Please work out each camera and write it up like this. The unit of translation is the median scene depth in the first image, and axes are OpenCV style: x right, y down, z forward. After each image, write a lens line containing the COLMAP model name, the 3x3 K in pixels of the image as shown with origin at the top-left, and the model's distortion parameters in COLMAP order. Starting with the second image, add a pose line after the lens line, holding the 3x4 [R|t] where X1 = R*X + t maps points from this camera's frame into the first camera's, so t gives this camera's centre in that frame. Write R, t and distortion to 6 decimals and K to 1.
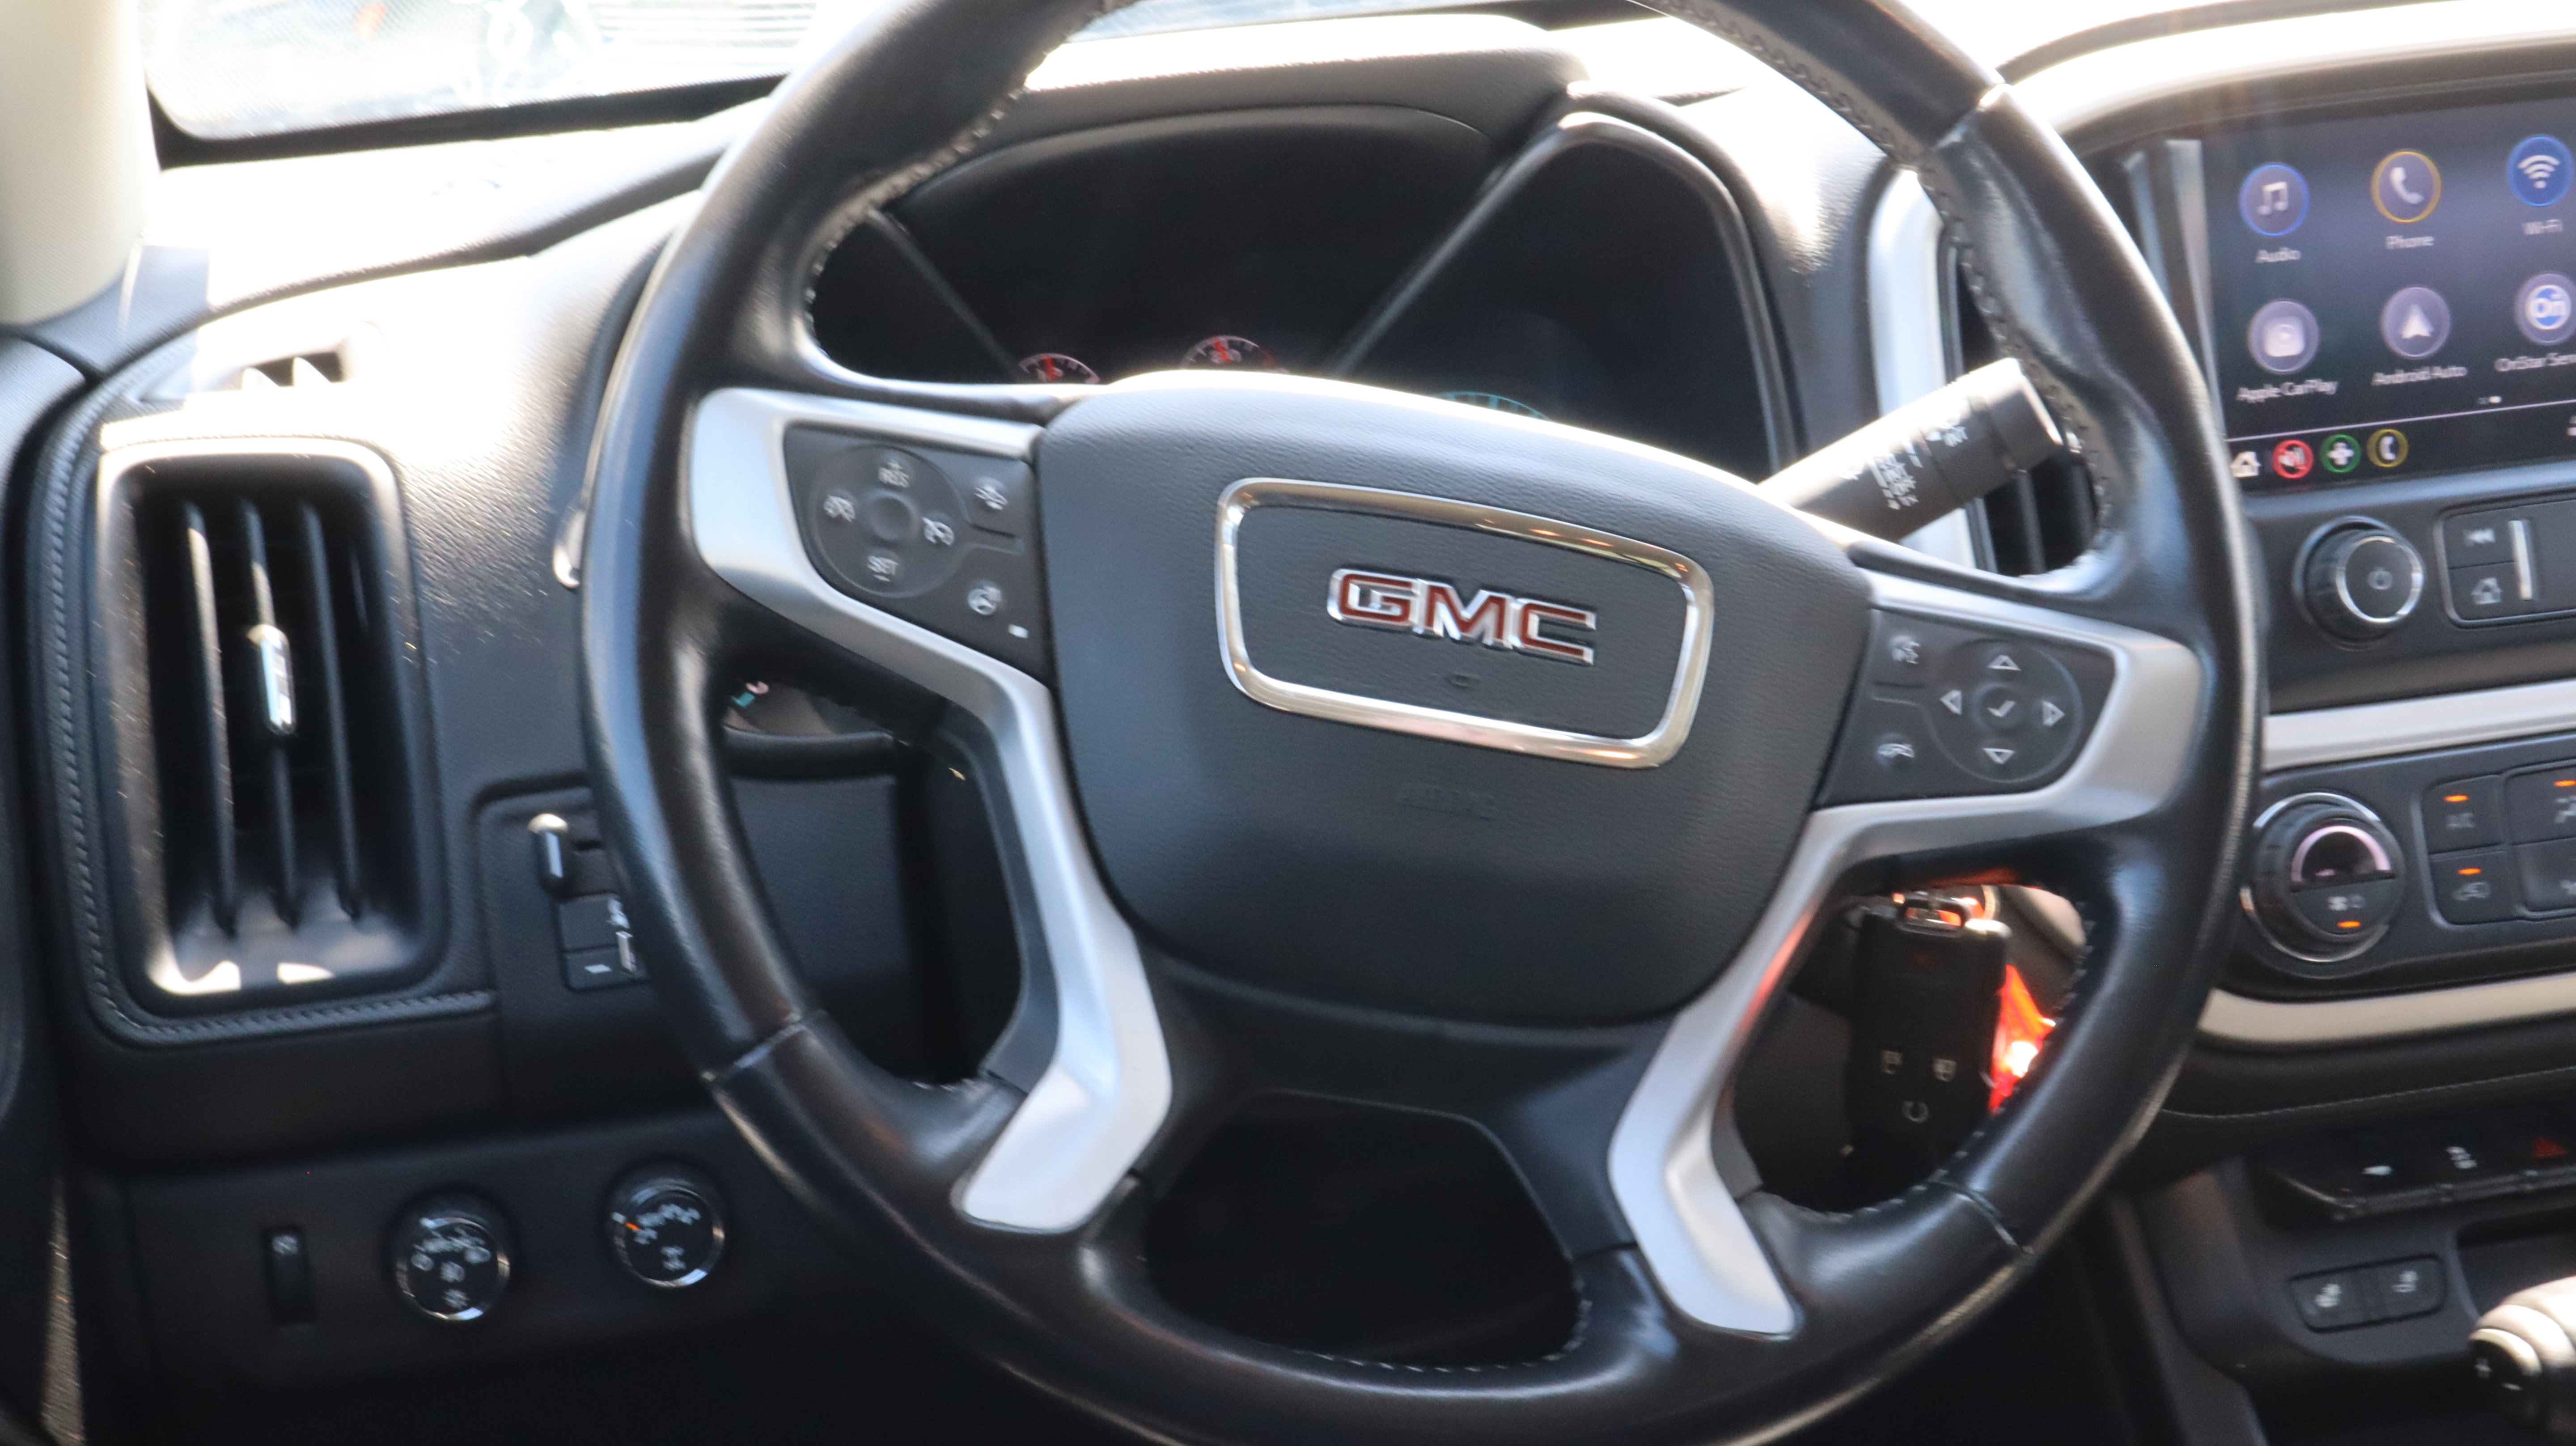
lens RADIAL K [[4041.5, 0, 1288.0], [0, 4041.5, 723.0], [0, 0, 1]] dist [-0.032794, -0.067398]
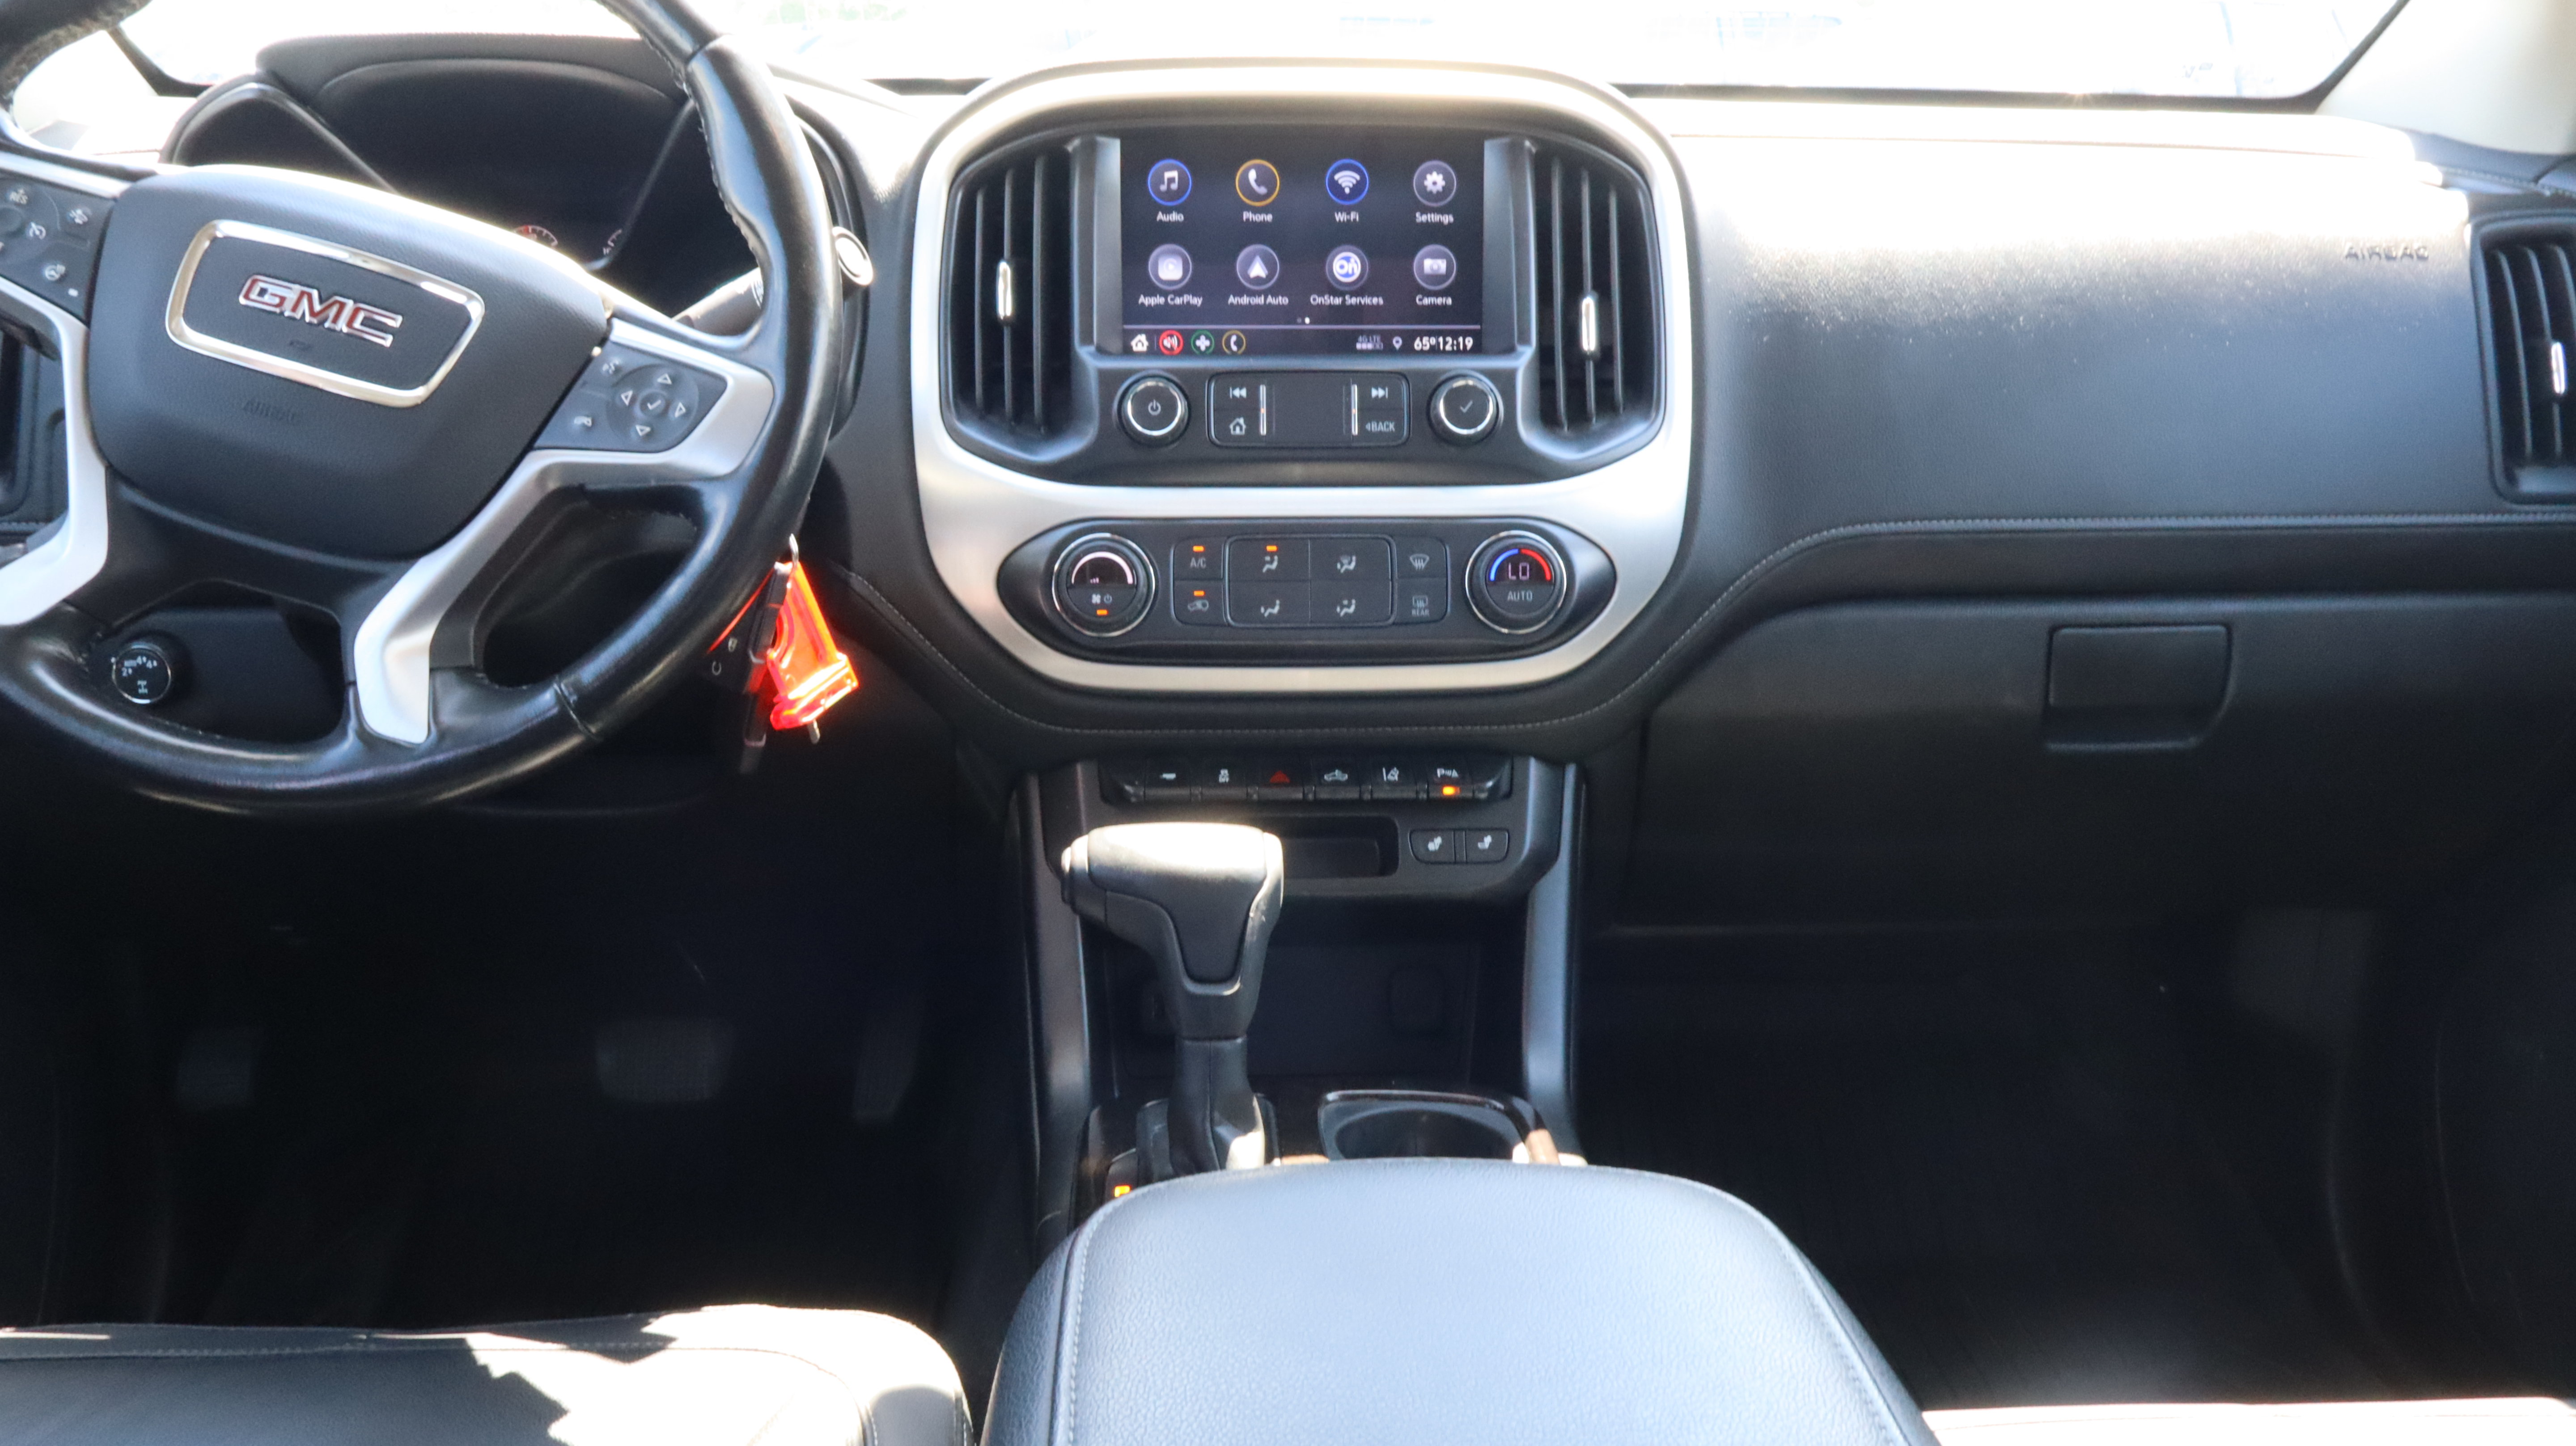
lens RADIAL K [[2258.9, 0, 1288.0], [0, 2258.9, 723.0], [0, 0, 1]] dist [0.003794, -0.078275]
pose [[0.981999, 0.121684, -0.144471, 0.464748], [-0.116377, 0.992200, 0.044660, 0.043498], [0.148778, -0.027043, 0.988501, 0.092670]]
